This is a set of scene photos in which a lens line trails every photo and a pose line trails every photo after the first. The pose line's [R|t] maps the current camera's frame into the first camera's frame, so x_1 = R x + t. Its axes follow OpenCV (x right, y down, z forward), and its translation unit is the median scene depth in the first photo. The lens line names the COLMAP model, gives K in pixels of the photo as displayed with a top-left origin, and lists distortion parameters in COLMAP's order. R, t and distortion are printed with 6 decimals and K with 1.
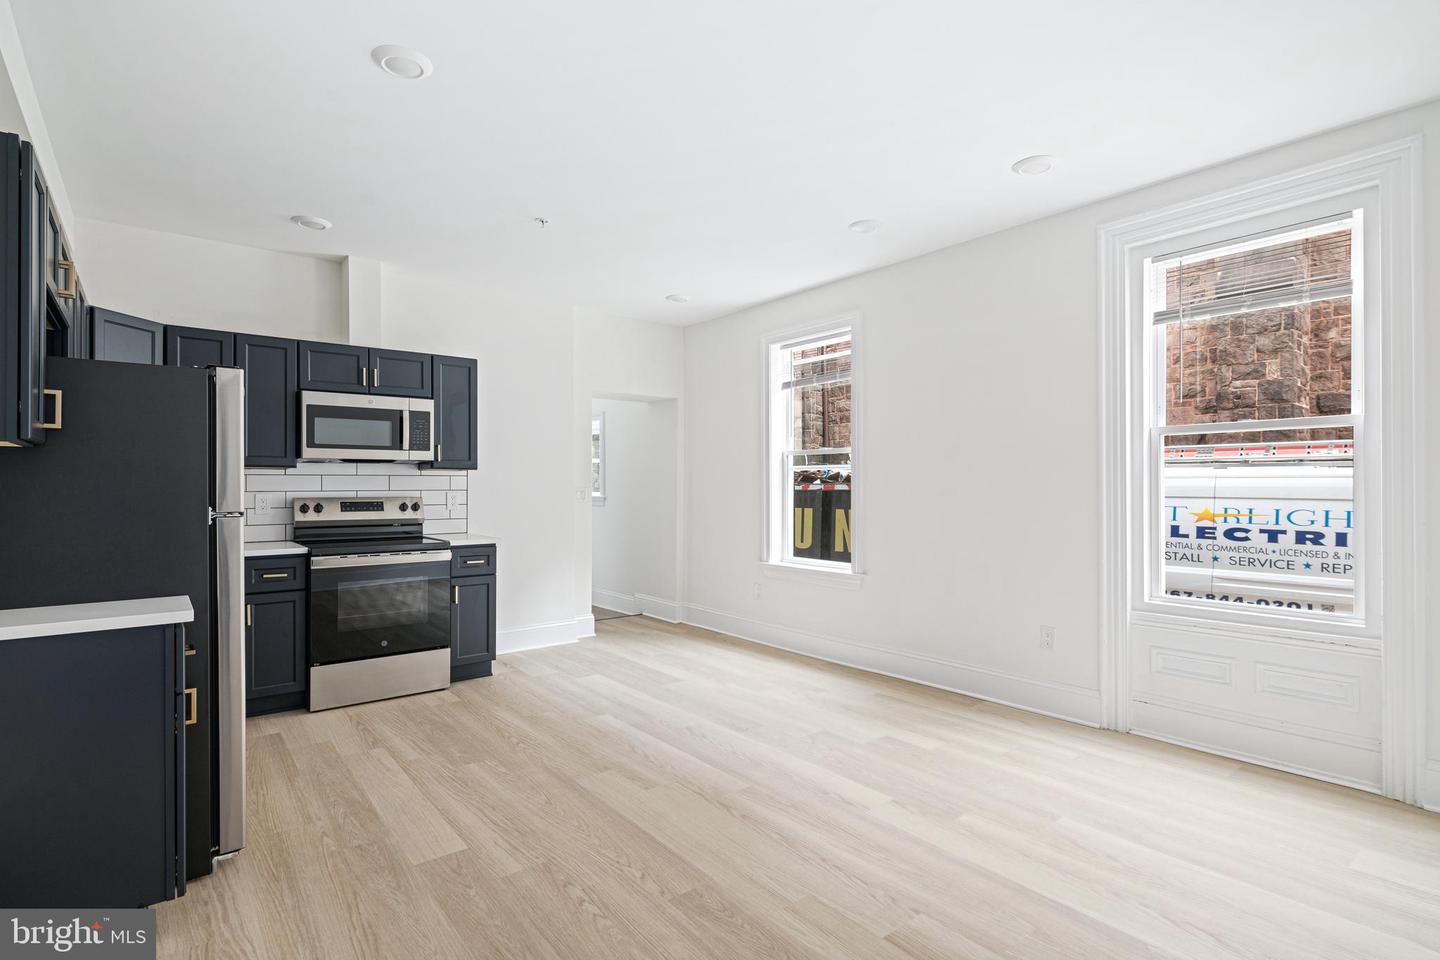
lens RADIAL K [[706.6, 0, 714.7], [0, 706.6, 488.6], [0, 0, 1]] dist [-0.001267, 0.001321]
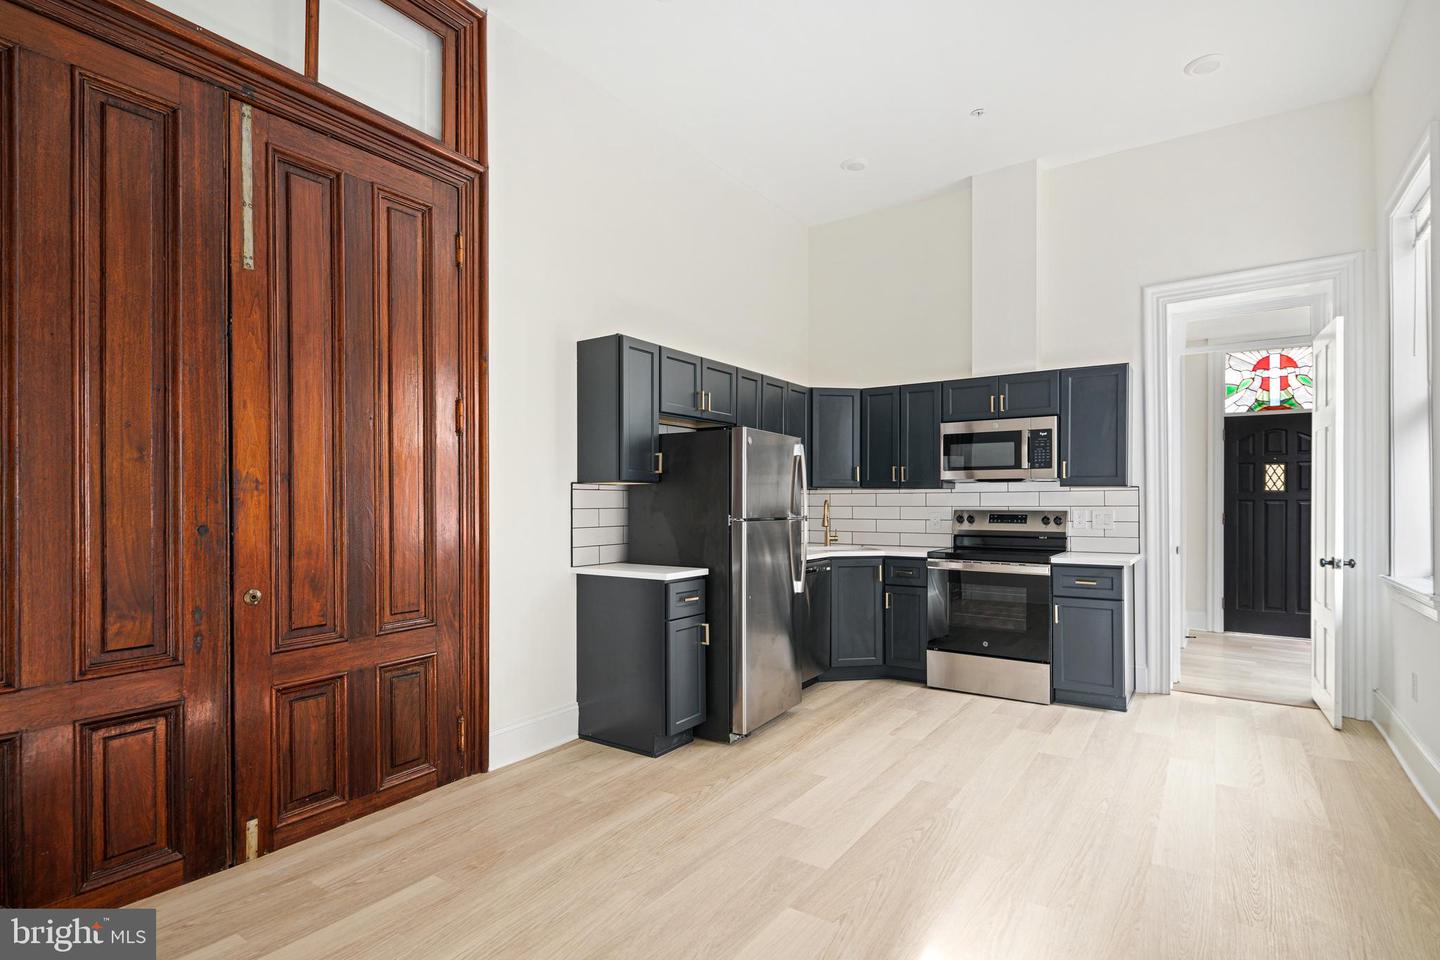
lens RADIAL K [[706.6, 0, 720.7], [0, 706.6, 492.7], [0, 0, 1]] dist [-0.001267, 0.001321]
pose [[0.304094, -0.002414, -0.952639, 0.433869], [0.000852, 0.999997, -0.002261, -0.015708], [0.952642, -0.000124, 0.304095, 0.247421]]
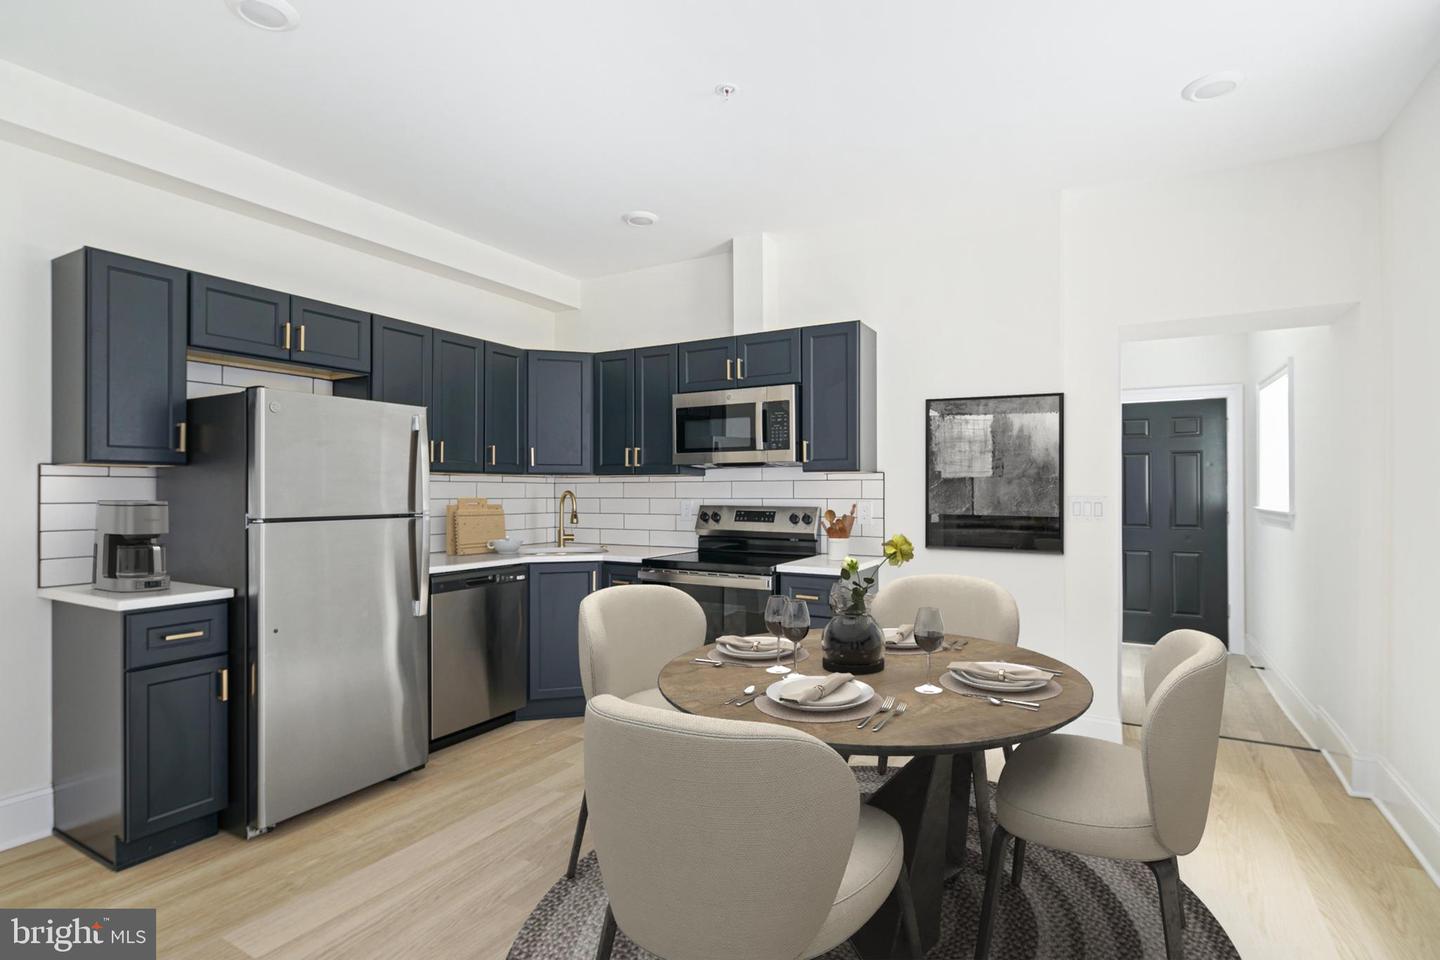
lens RADIAL K [[706.6, 0, 709.2], [0, 706.6, 486.1], [0, 0, 1]] dist [-0.001267, 0.001321]
pose [[0.353965, 0.001540, -0.935257, 0.316899], [-0.002441, 0.999997, 0.000722, -0.013551], [0.935255, 0.002027, 0.353968, 0.659387]]
